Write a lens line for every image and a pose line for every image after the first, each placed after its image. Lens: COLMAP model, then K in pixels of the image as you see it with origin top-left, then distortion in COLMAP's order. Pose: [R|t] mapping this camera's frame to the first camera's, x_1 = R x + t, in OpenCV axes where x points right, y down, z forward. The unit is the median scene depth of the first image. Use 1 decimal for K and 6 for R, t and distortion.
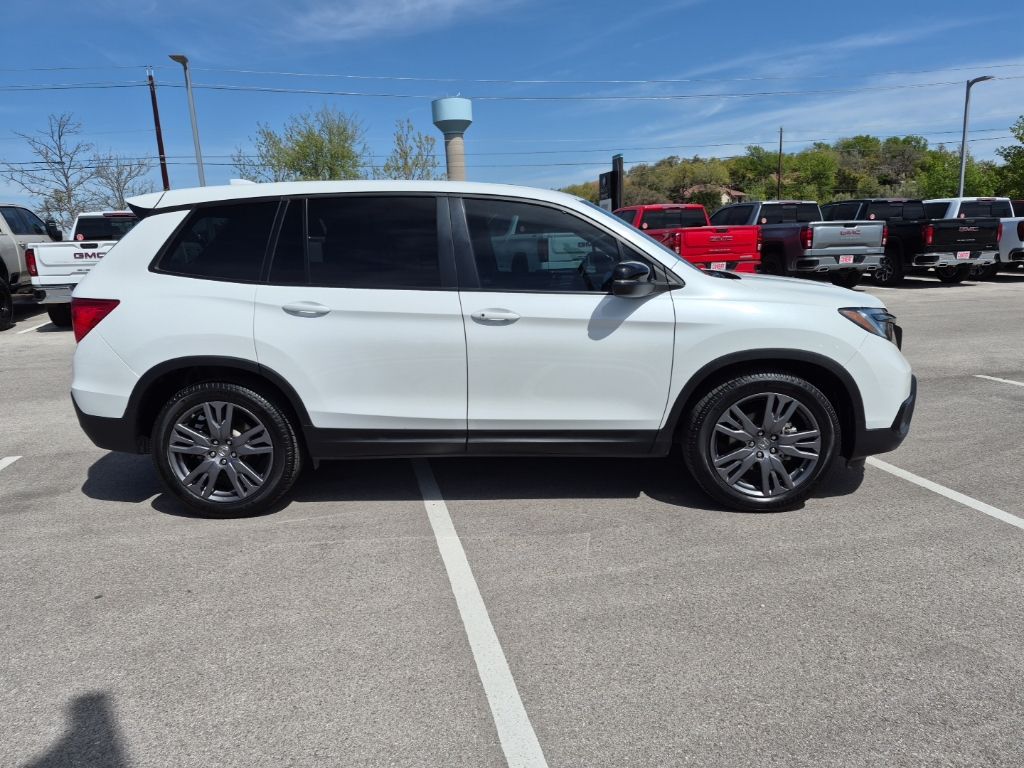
lens RADIAL K [[724.0, 0, 508.1], [0, 724.0, 381.2], [0, 0, 1]] dist [0.081599, -0.085013]
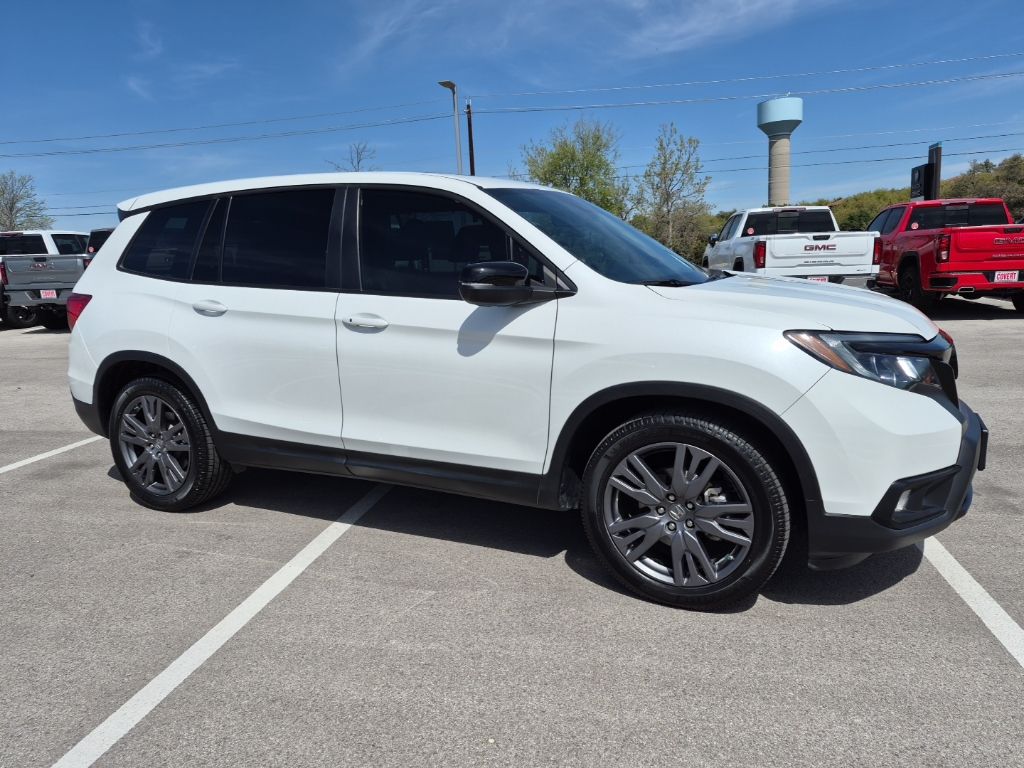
lens RADIAL K [[723.2, 0, 509.3], [0, 723.2, 375.8], [0, 0, 1]] dist [0.079996, -0.079873]
pose [[0.909838, 0.066795, -0.409553, 0.481238], [-0.075180, 0.997160, -0.004386, -0.033410], [0.408097, 0.034781, 0.912276, 0.266156]]
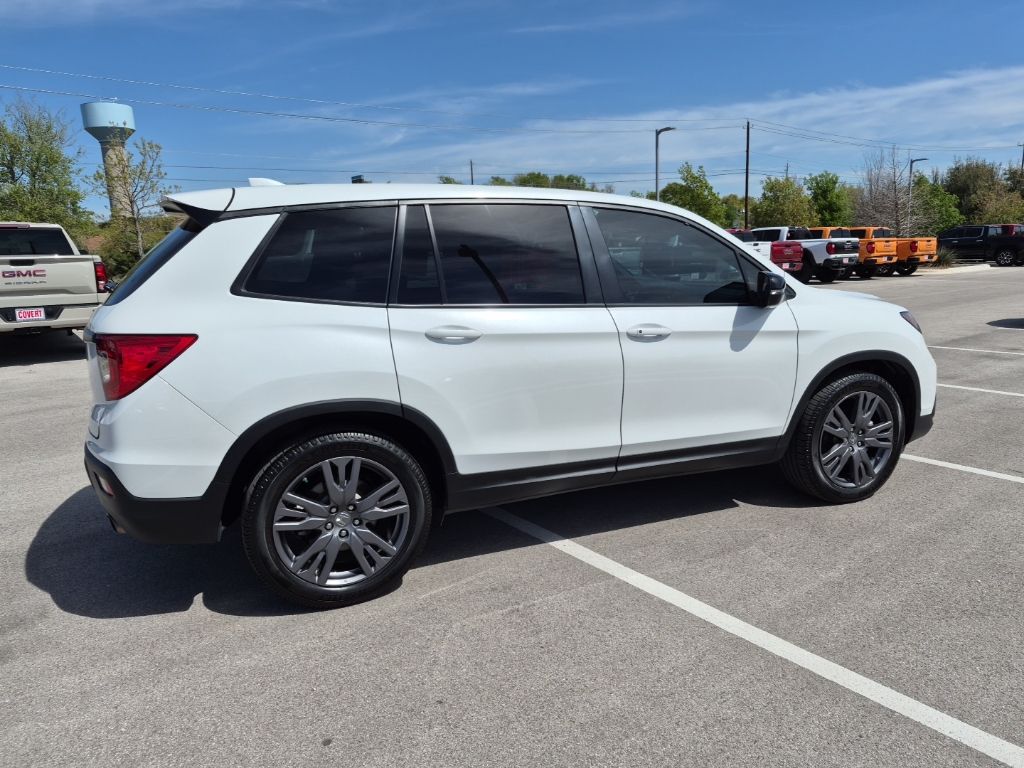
lens RADIAL K [[722.7, 0, 524.2], [0, 722.7, 380.0], [0, 0, 1]] dist [0.085041, -0.089396]
pose [[0.905208, -0.070575, 0.419068, -0.541350], [0.084400, 0.996326, -0.014518, -0.026781], [-0.416503, 0.048511, 0.907839, 0.207215]]
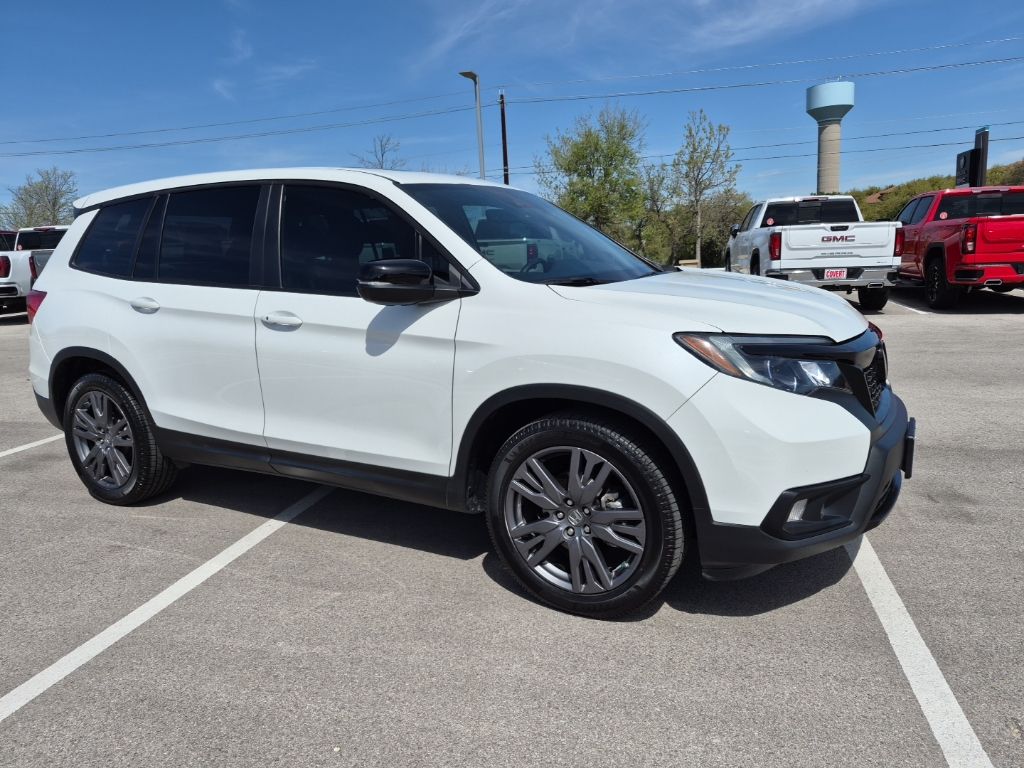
lens RADIAL K [[724.0, 0, 508.1], [0, 724.0, 381.2], [0, 0, 1]] dist [0.081599, -0.085013]
pose [[0.883545, 0.080346, -0.461403, 0.601365], [-0.080845, 0.996551, 0.018723, -0.053300], [0.461316, 0.020759, 0.886993, 0.341179]]
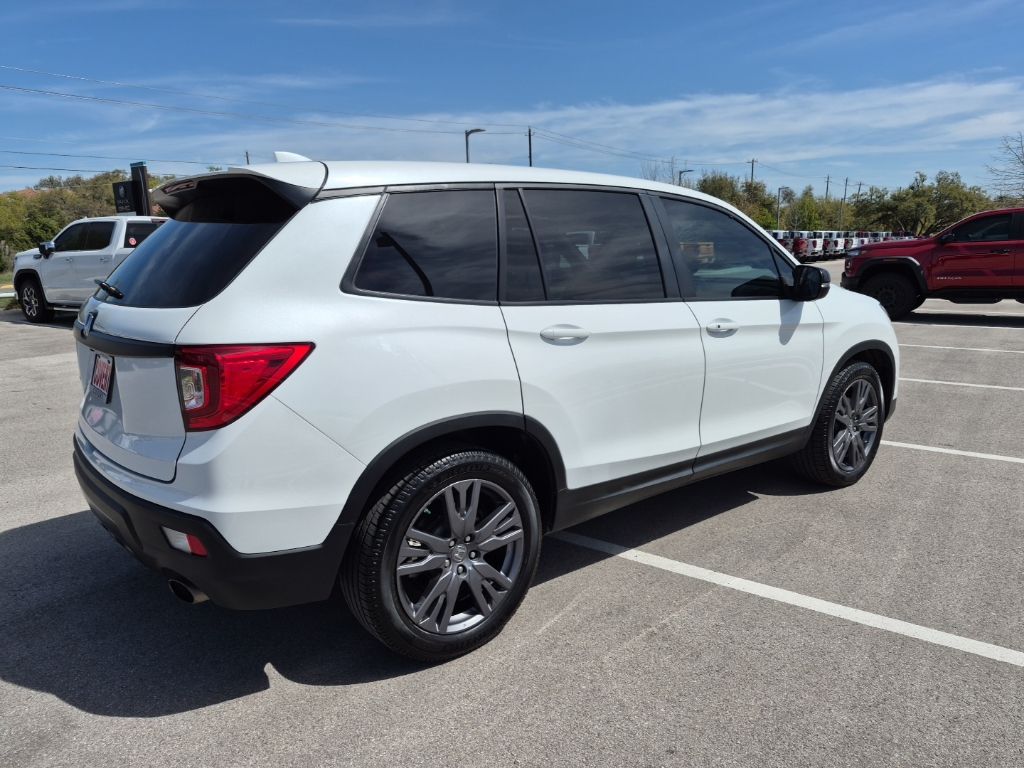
lens RADIAL K [[723.2, 0, 509.3], [0, 723.2, 375.8], [0, 0, 1]] dist [0.079996, -0.079873]
pose [[0.753811, -0.102756, 0.649007, -0.788126], [0.127624, 0.991784, 0.008794, -0.068313], [-0.644578, 0.076200, 0.760731, 0.460747]]
